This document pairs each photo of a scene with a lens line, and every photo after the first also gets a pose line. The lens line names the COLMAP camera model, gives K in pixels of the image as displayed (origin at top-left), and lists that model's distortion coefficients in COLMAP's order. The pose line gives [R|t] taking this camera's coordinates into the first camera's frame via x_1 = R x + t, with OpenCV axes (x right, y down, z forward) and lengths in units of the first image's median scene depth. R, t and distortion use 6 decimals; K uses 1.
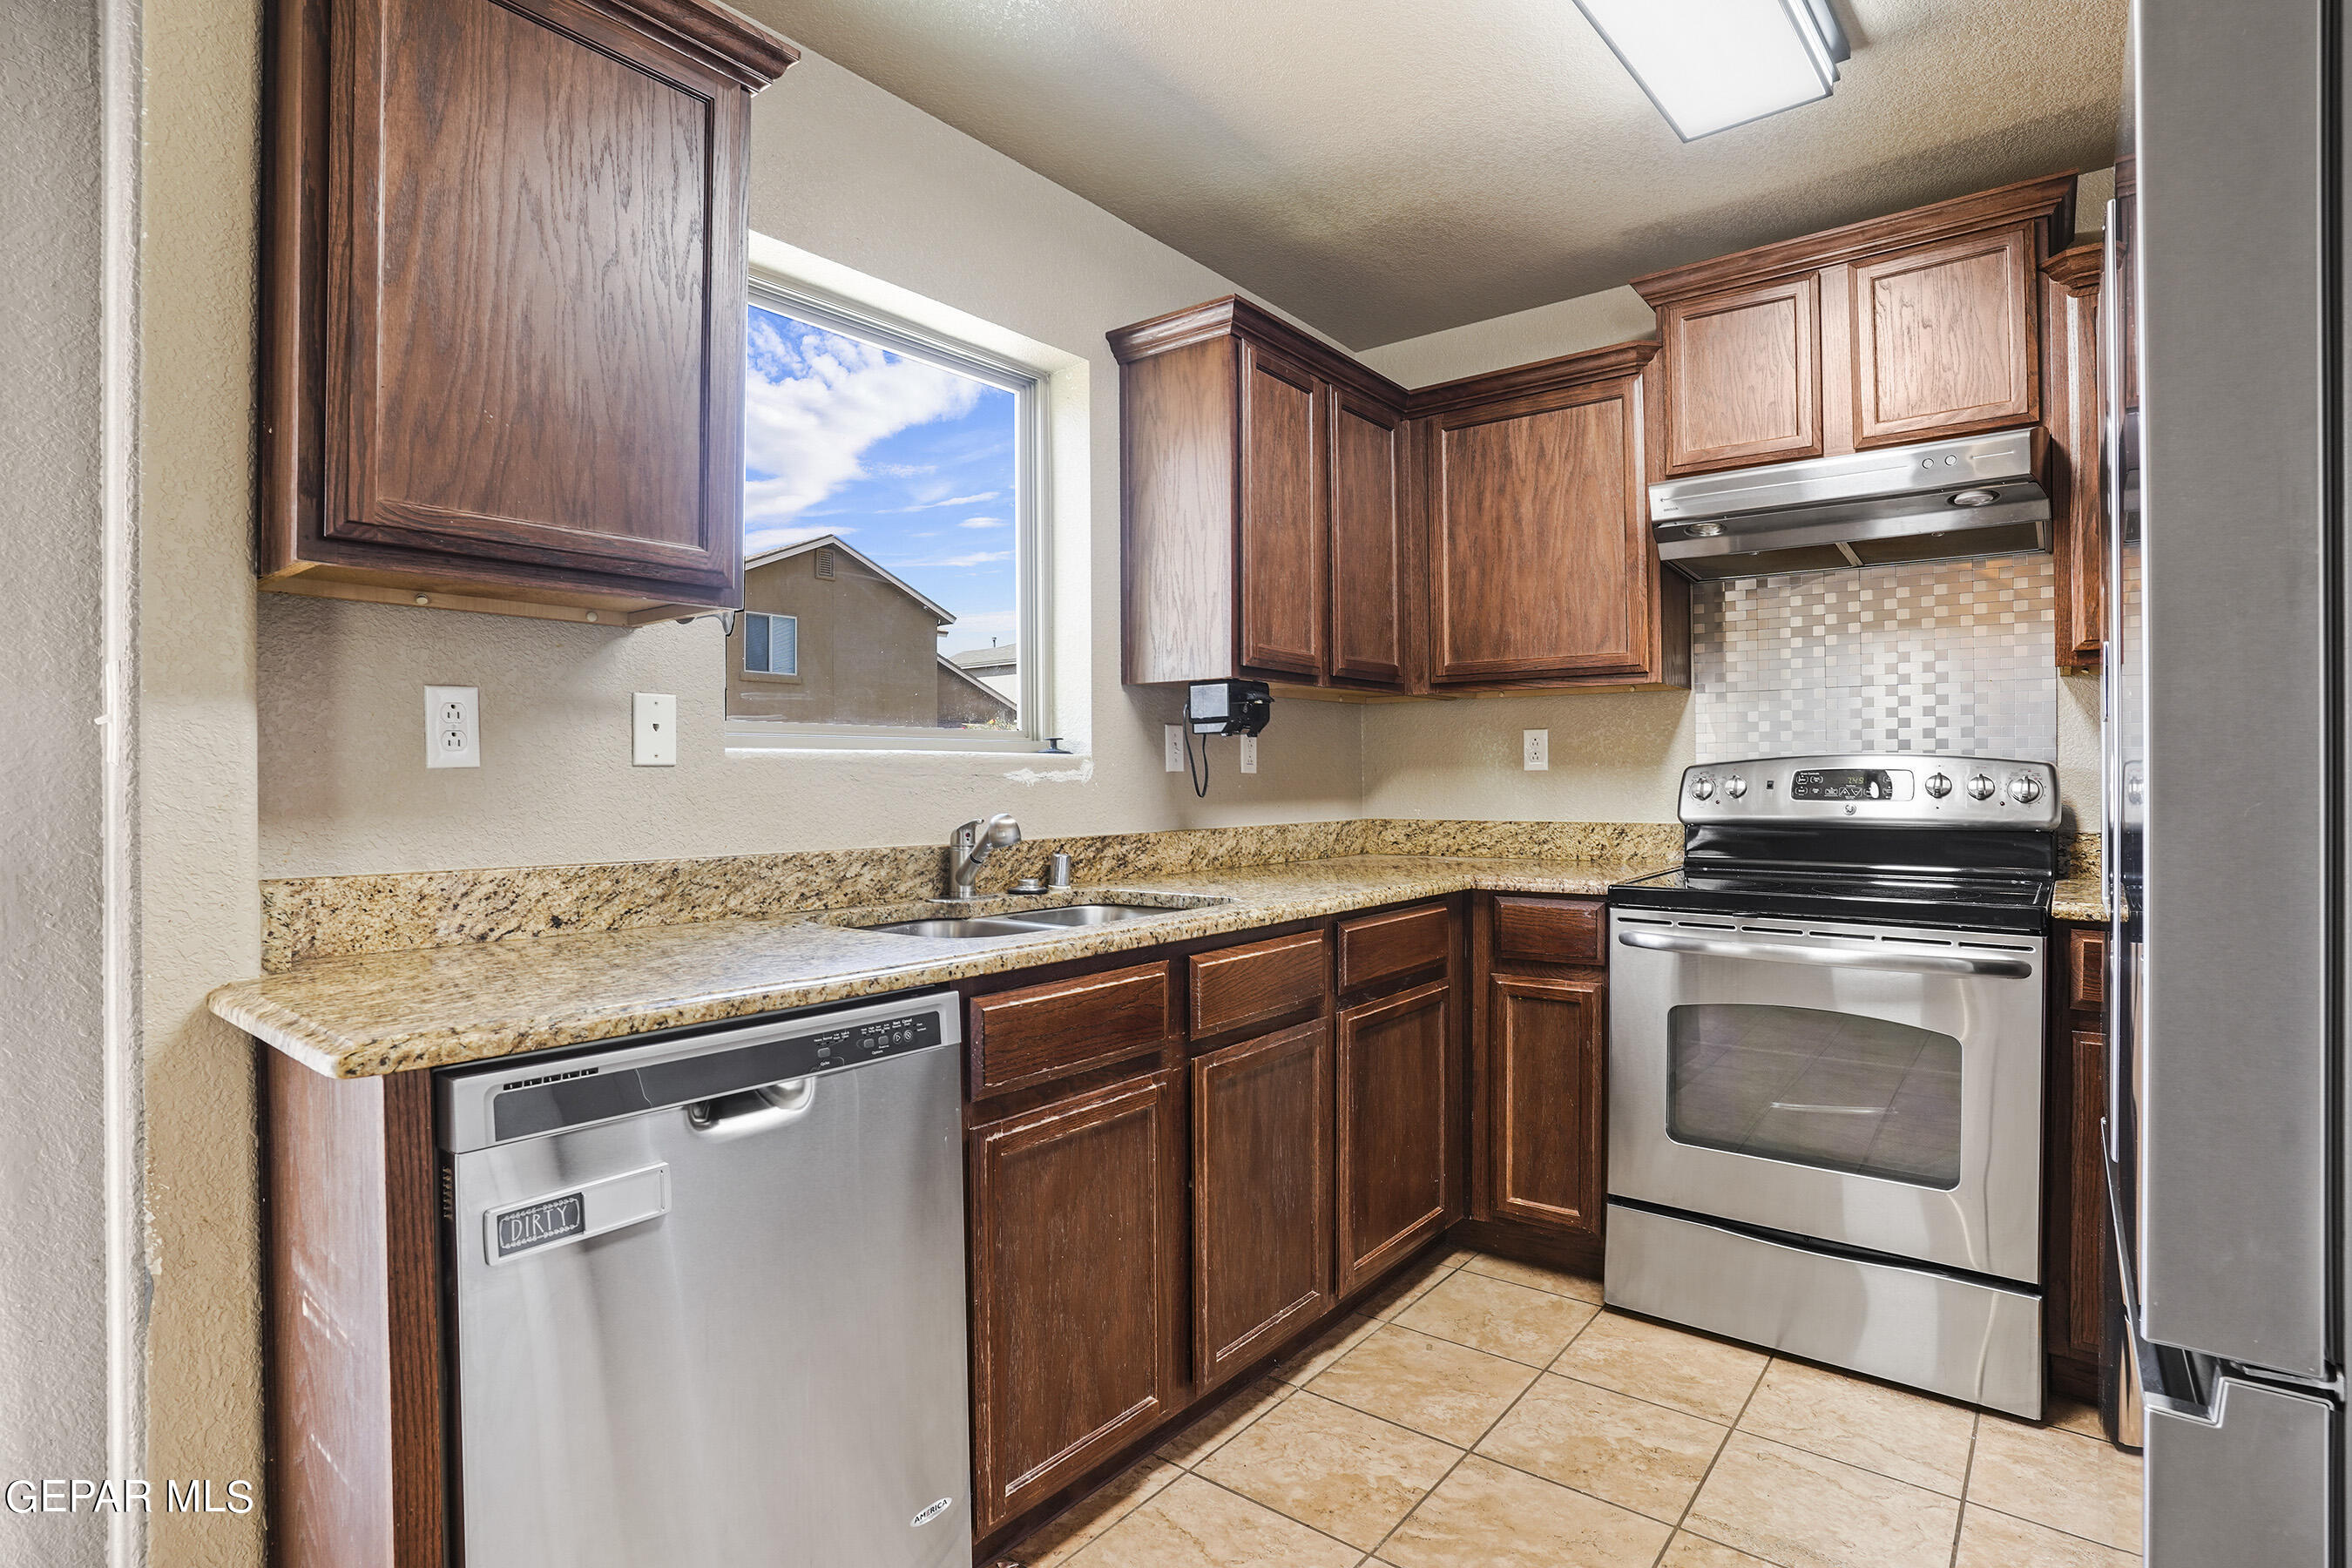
lens RADIAL K [[1170.9, 0, 1173.2], [0, 1170.9, 777.7], [0, 0, 1]] dist [-0.078977, 0.037044]
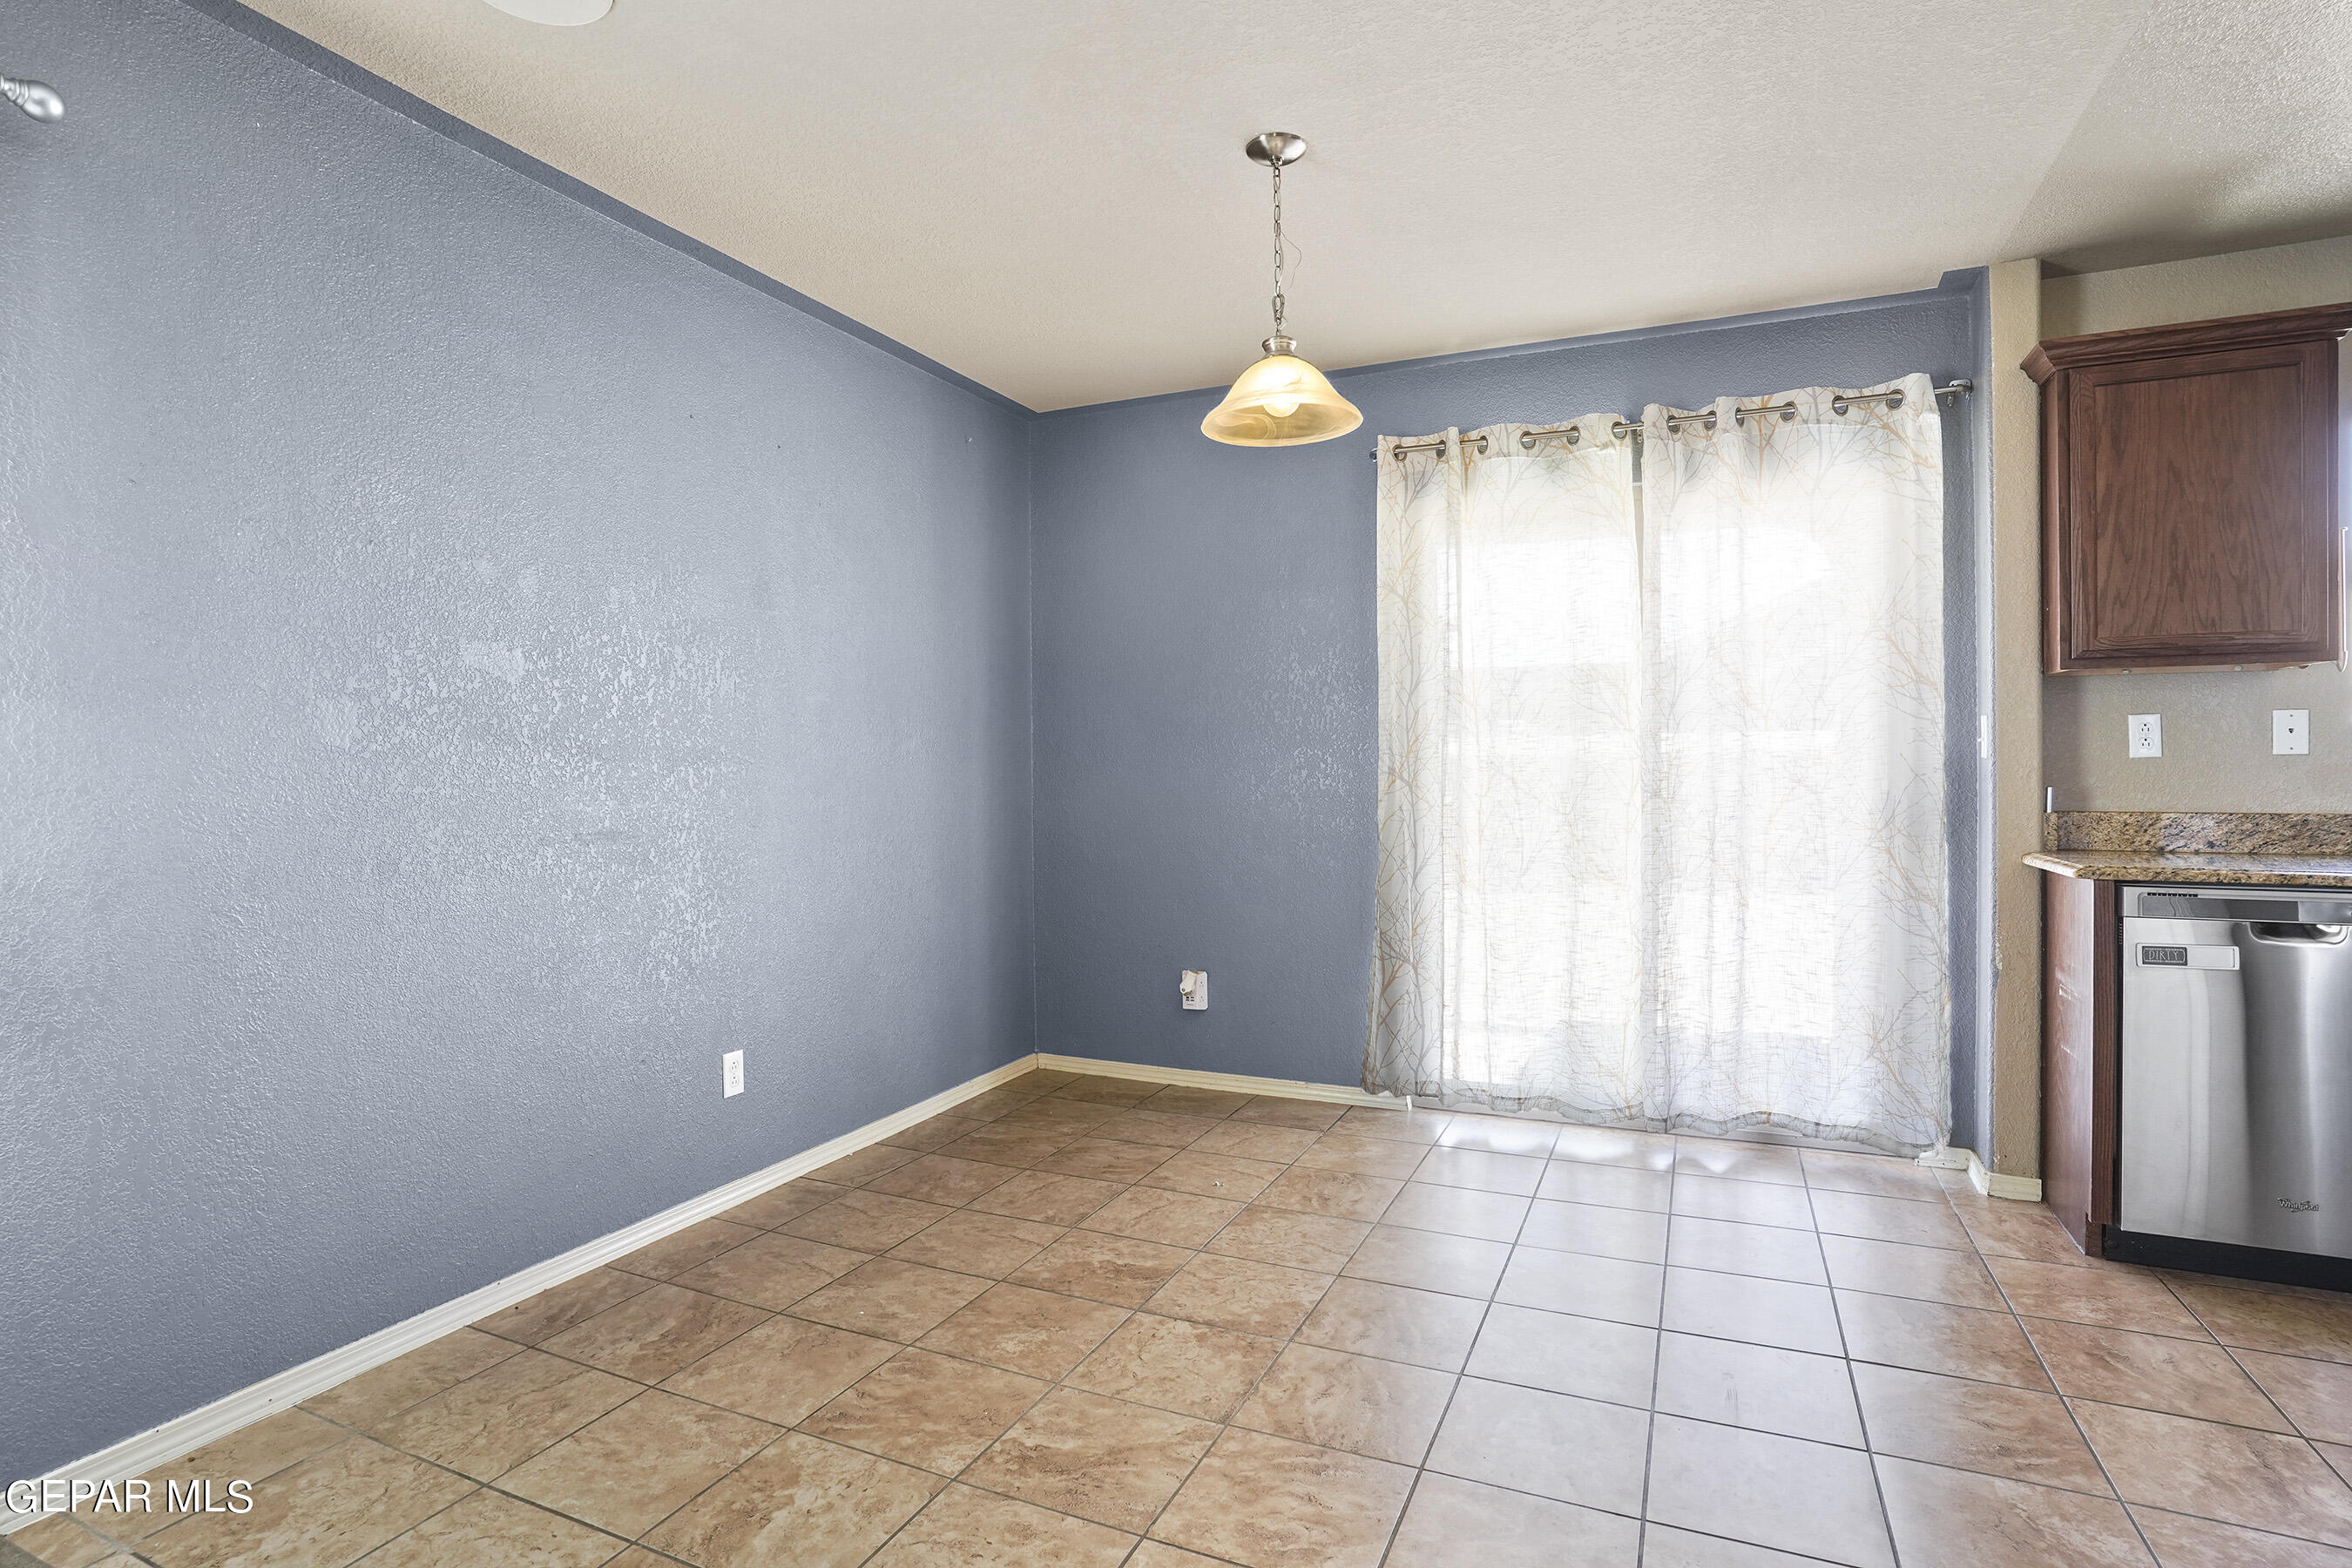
lens RADIAL K [[1186.9, 0, 1178.1], [0, 1186.9, 773.6], [0, 0, 1]] dist [-0.071968, 0.038162]
pose [[0.254513, 0.004270, -0.967060, 0.497397], [0.004647, 0.999973, 0.005639, -0.000141], [0.967058, -0.005929, 0.254486, -0.640072]]
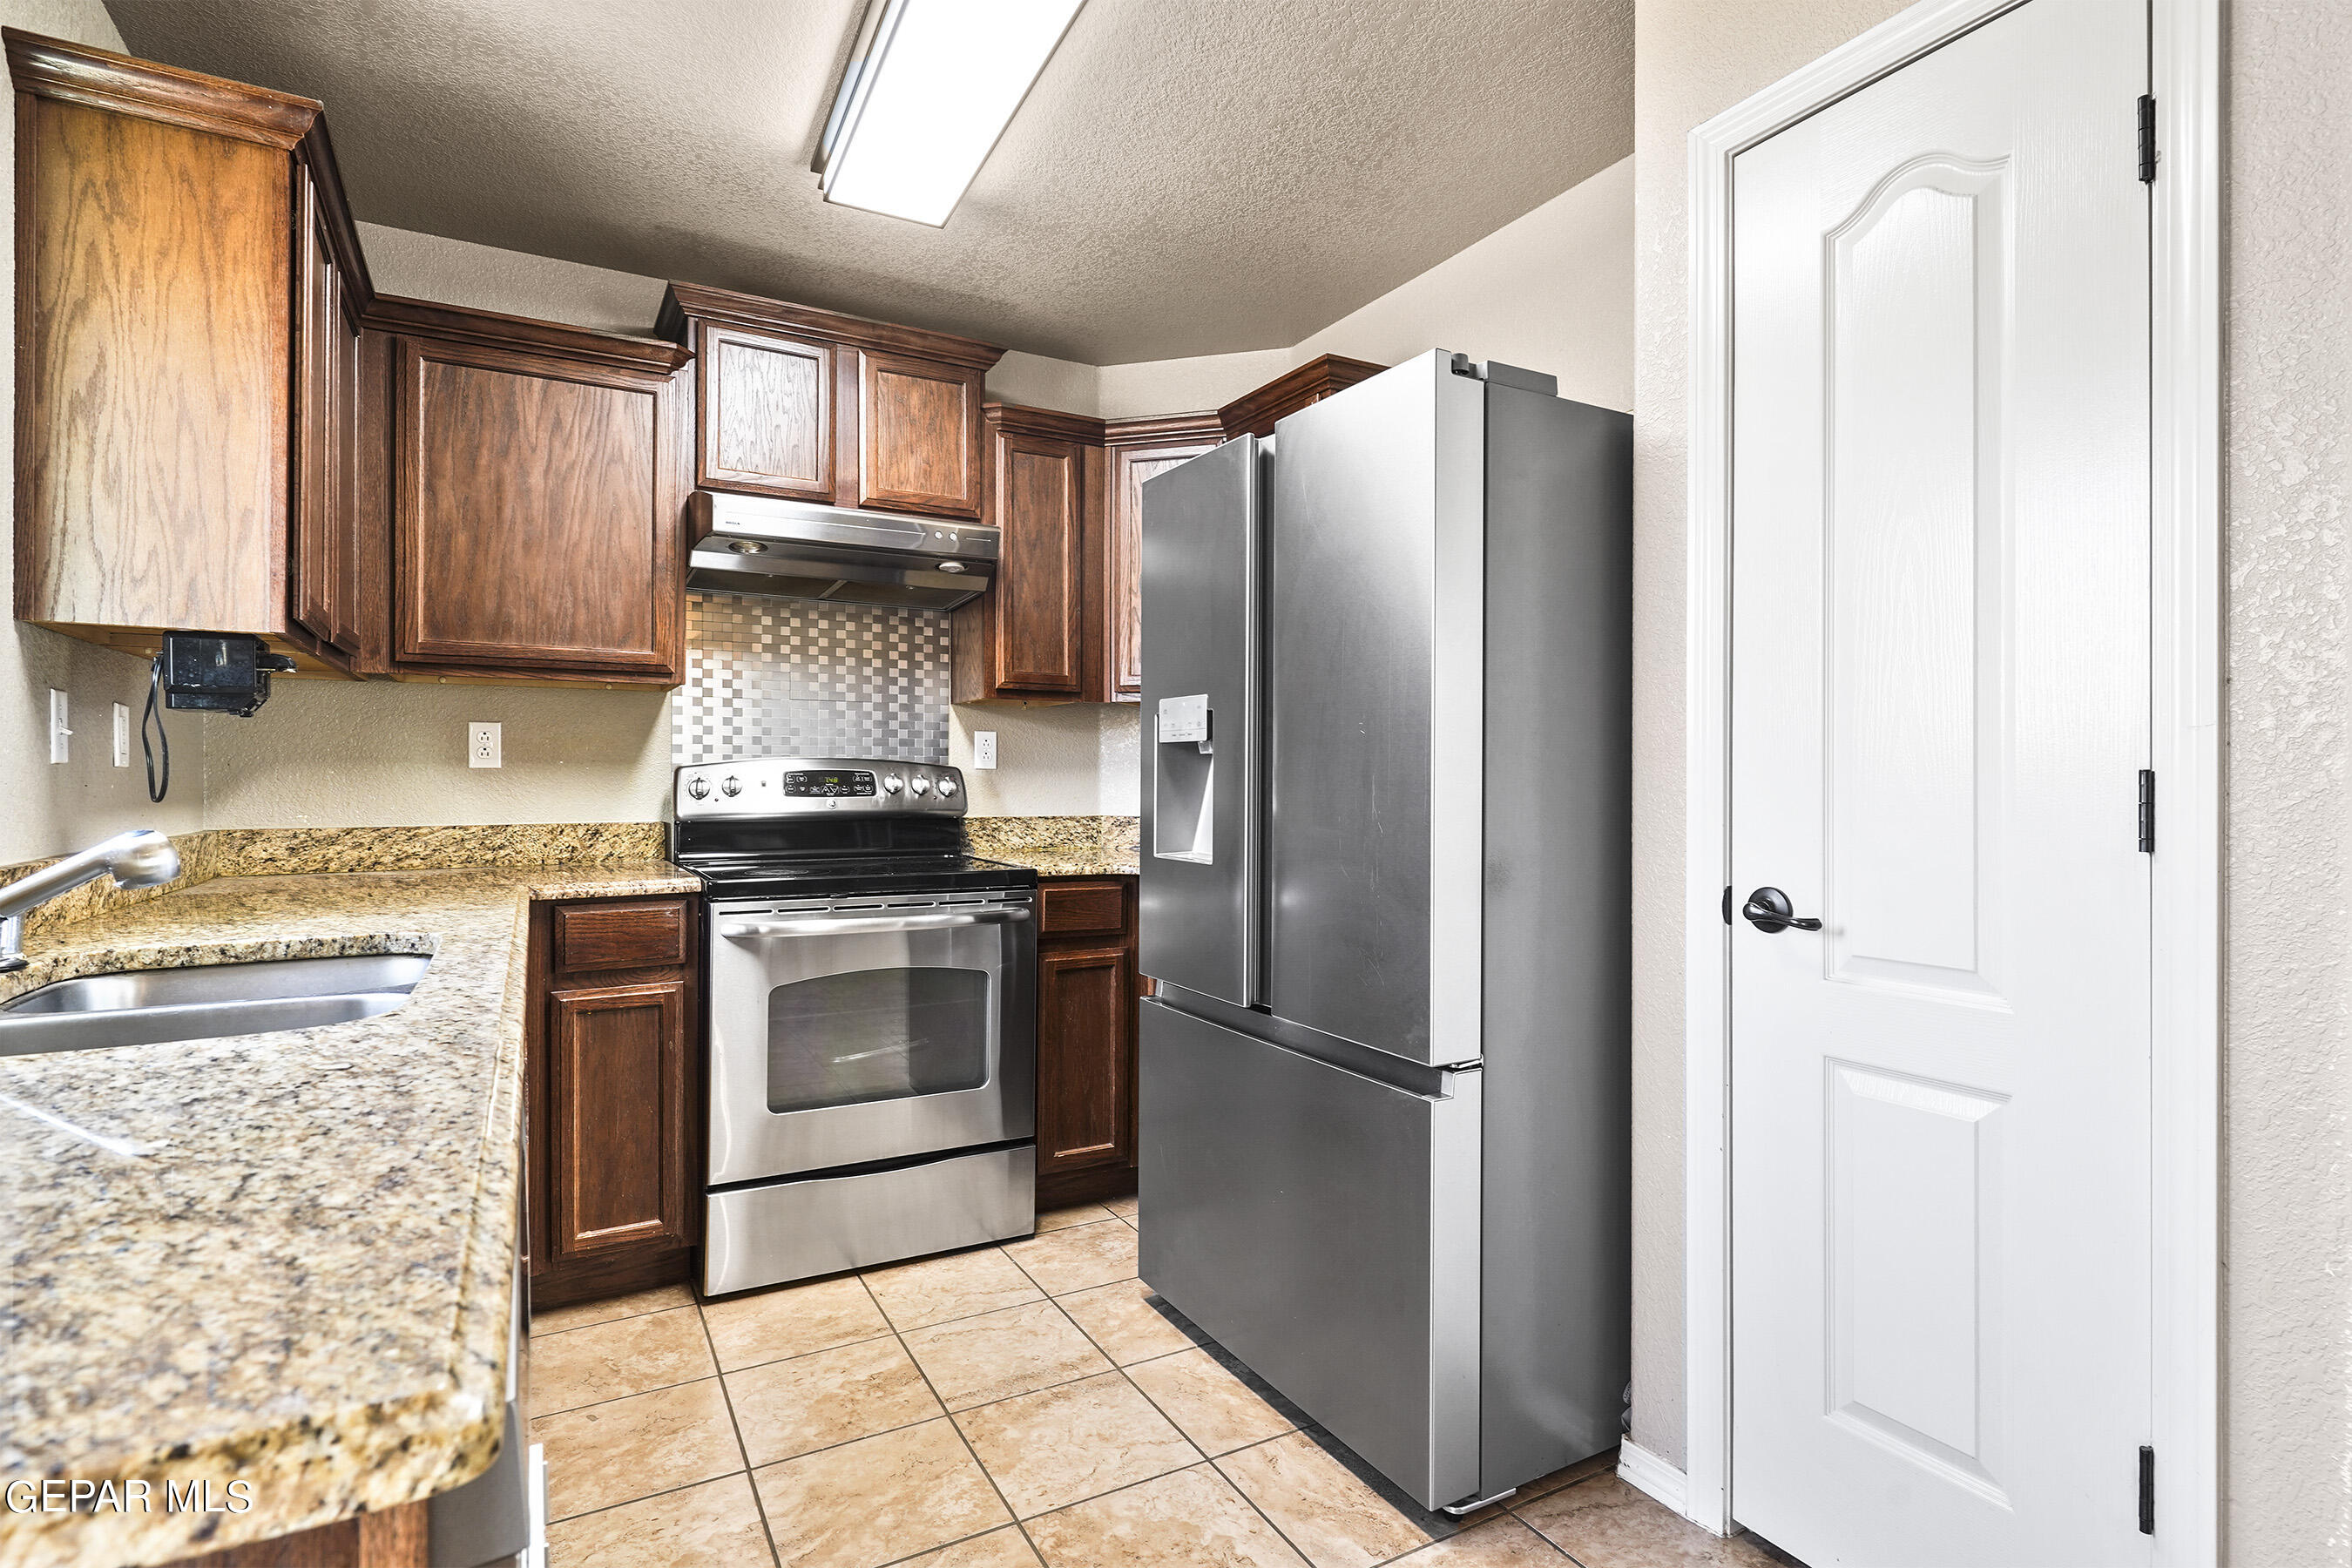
lens RADIAL K [[1142.7, 0, 1177.1], [0, 1142.7, 777.7], [0, 0, 1]] dist [-0.000148, -0.001871]
pose [[0.379262, 0.004452, 0.925279, -0.388969], [-0.003480, 0.999988, -0.003385, 0.002986], [-0.925283, -0.001936, 0.379273, 0.227572]]
